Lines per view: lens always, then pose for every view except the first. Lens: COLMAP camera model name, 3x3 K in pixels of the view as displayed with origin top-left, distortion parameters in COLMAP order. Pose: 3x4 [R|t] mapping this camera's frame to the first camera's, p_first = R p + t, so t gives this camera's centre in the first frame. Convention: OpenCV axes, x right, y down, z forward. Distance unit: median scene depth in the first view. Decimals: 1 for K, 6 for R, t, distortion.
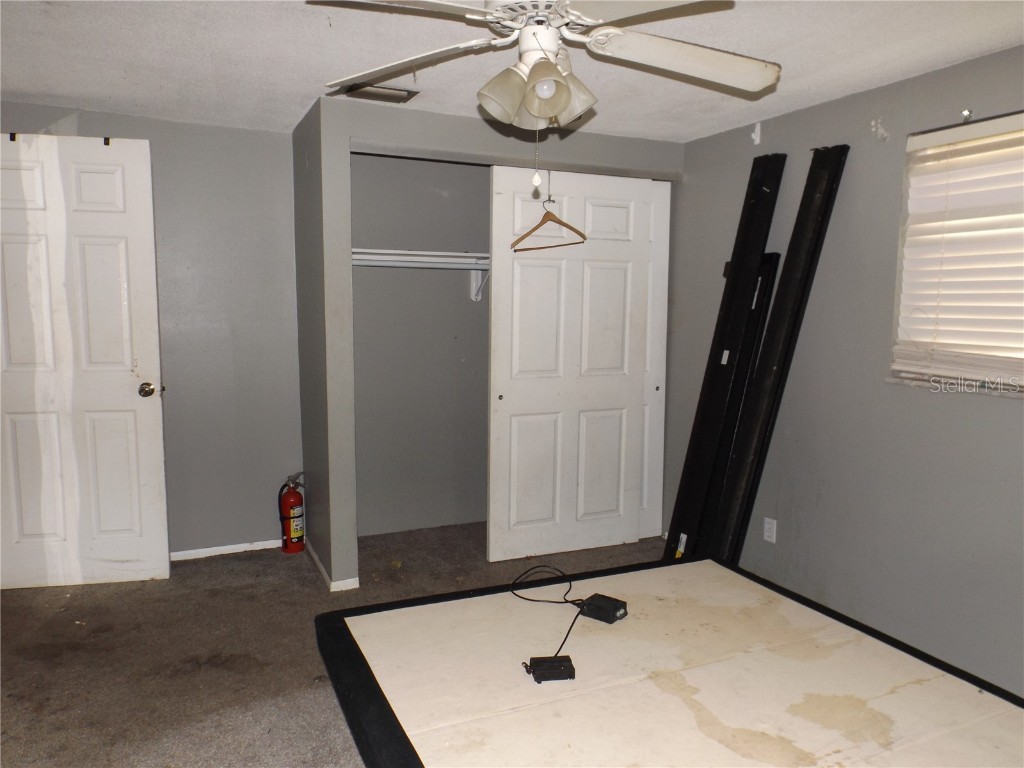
lens RADIAL K [[741.7, 0, 510.3], [0, 741.7, 386.8], [0, 0, 1]] dist [0.014647, -0.018538]
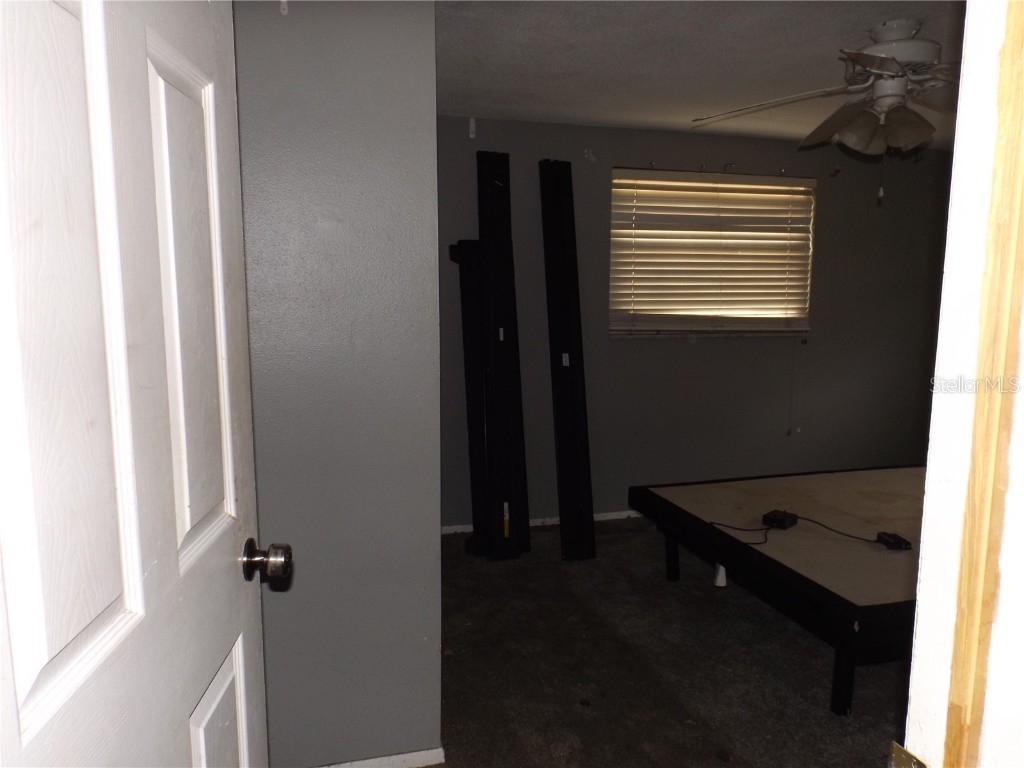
lens RADIAL K [[741.7, 0, 510.9], [0, 741.7, 382.5], [0, 0, 1]] dist [0.014647, -0.018538]
pose [[0.121109, -0.151188, 0.981058, -0.975885], [0.108213, 0.984453, 0.138353, -0.147311], [-0.986723, 0.089407, 0.135586, 1.038477]]
